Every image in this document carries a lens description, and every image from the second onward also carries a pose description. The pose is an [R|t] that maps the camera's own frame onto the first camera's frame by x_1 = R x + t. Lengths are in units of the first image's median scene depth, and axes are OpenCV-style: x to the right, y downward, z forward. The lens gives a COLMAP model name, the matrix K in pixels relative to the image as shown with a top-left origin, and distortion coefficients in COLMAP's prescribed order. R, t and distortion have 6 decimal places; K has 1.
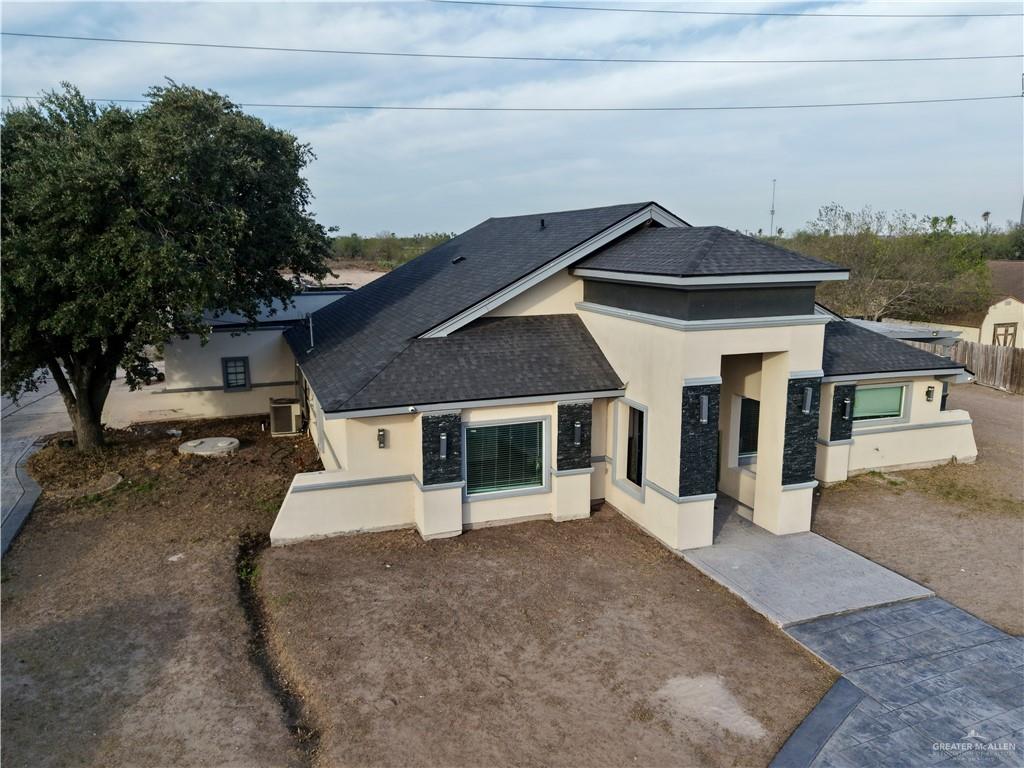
lens RADIAL K [[772.7, 0, 505.6], [0, 772.7, 390.8], [0, 0, 1]] dist [0.010818, -0.013481]
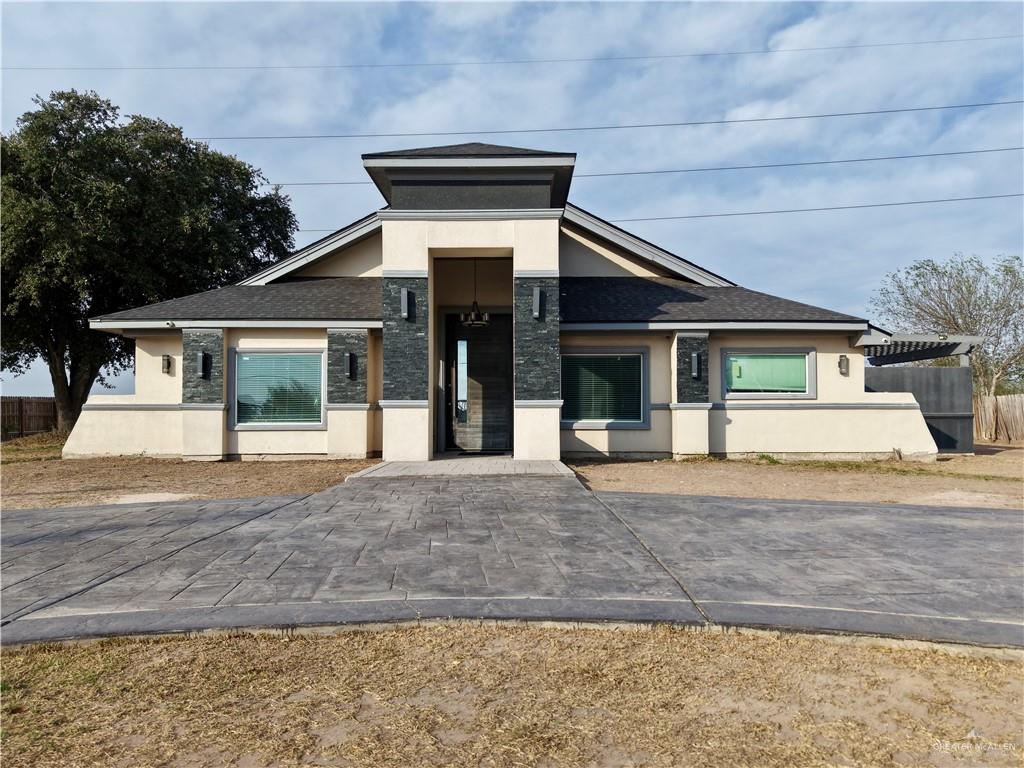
lens RADIAL K [[772.7, 0, 513.9], [0, 772.7, 379.1], [0, 0, 1]] dist [0.010818, -0.013481]
pose [[0.946558, -0.012104, -0.322306, 0.592767], [-0.063557, 0.972702, -0.223186, 0.272336], [0.316209, 0.231743, 0.919949, 0.180073]]
